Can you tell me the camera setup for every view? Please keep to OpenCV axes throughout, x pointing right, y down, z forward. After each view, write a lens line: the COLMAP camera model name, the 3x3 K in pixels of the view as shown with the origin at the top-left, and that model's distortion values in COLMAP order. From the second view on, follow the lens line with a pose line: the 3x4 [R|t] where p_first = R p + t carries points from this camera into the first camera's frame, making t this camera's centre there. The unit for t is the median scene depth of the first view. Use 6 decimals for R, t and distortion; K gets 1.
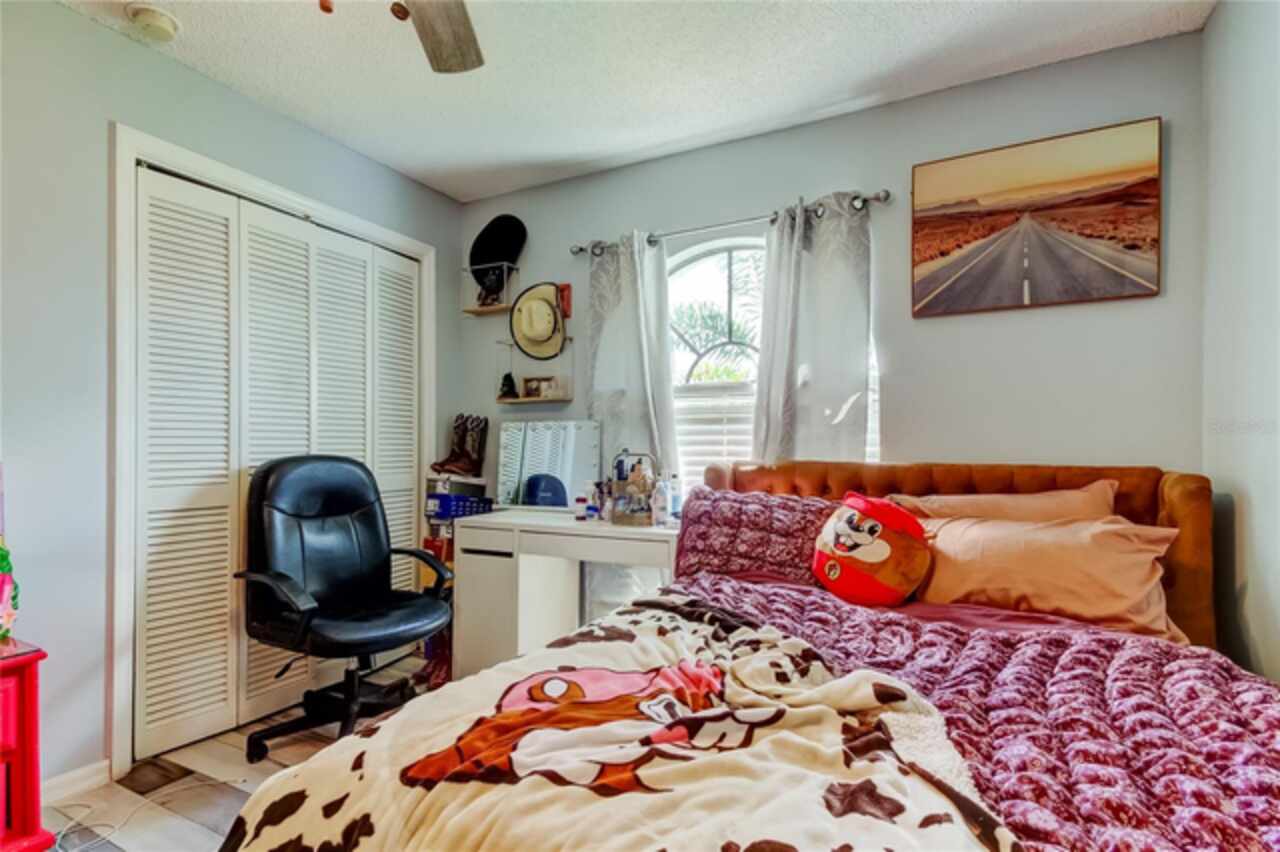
lens RADIAL K [[600.6, 0, 638.7], [0, 600.6, 451.6], [0, 0, 1]] dist [0.000662, -0.000287]
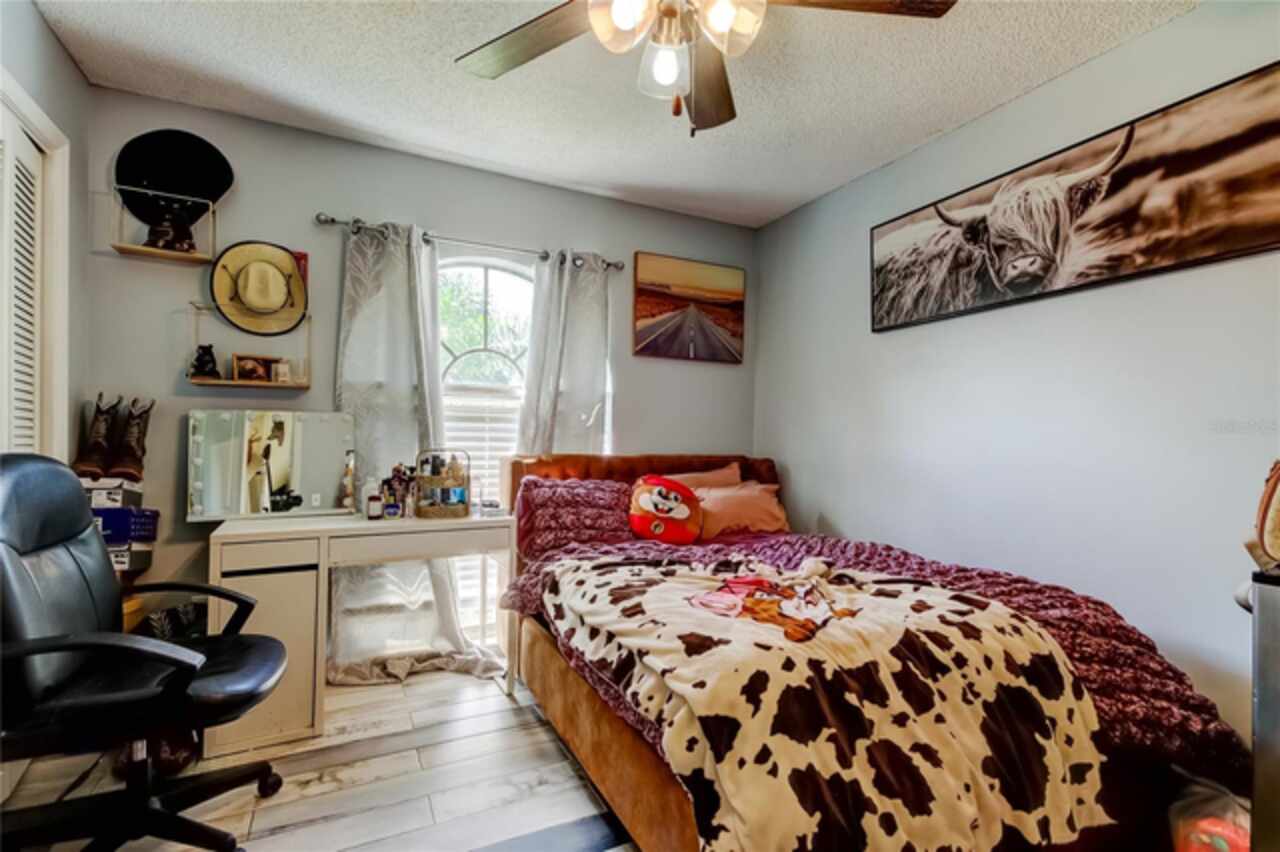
lens RADIAL K [[590.2, 0, 647.6], [0, 590.2, 449.3], [0, 0, 1]] dist [-0.001266, -0.000255]
pose [[0.589895, -0.004049, 0.807470, -0.636847], [-0.000573, 0.999985, 0.005433, -0.001796], [-0.807480, -0.003667, 0.589884, 0.122870]]
